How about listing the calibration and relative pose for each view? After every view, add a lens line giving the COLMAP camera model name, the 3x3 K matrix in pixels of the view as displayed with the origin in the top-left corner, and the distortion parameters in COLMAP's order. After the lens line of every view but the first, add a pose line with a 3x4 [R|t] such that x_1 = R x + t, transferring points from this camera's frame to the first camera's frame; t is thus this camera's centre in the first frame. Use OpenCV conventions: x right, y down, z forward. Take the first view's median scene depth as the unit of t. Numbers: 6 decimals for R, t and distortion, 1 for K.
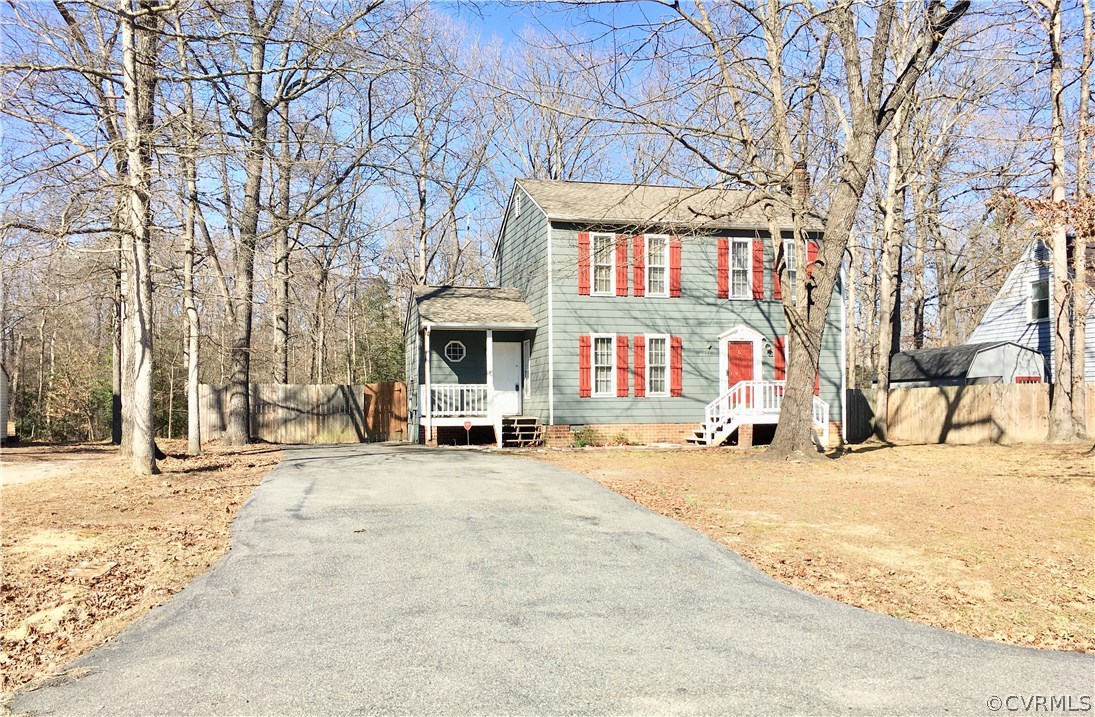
lens RADIAL K [[924.4, 0, 549.3], [0, 924.4, 401.6], [0, 0, 1]] dist [0.064275, -0.005878]
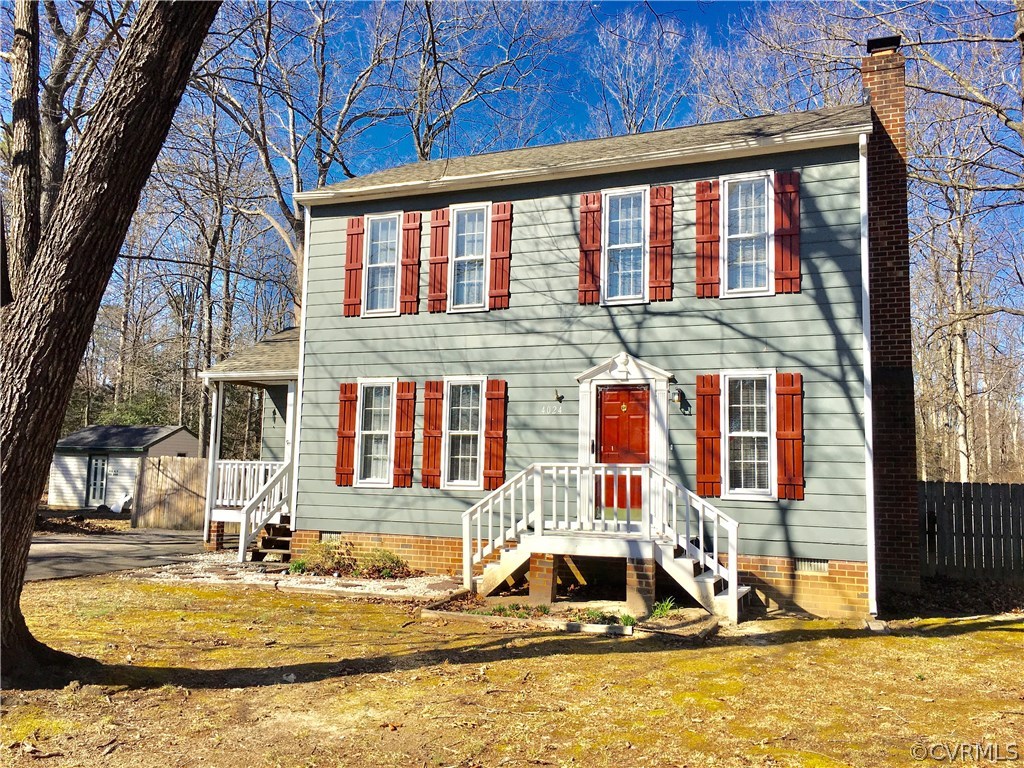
lens RADIAL K [[868.4, 0, 517.0], [0, 868.4, 378.3], [0, 0, 1]] dist [0.082189, -0.099846]
pose [[0.799865, -0.041100, -0.598771, 0.457800], [-0.025857, 0.994367, -0.102793, -0.018452], [0.599623, 0.097703, 0.794296, 0.601193]]
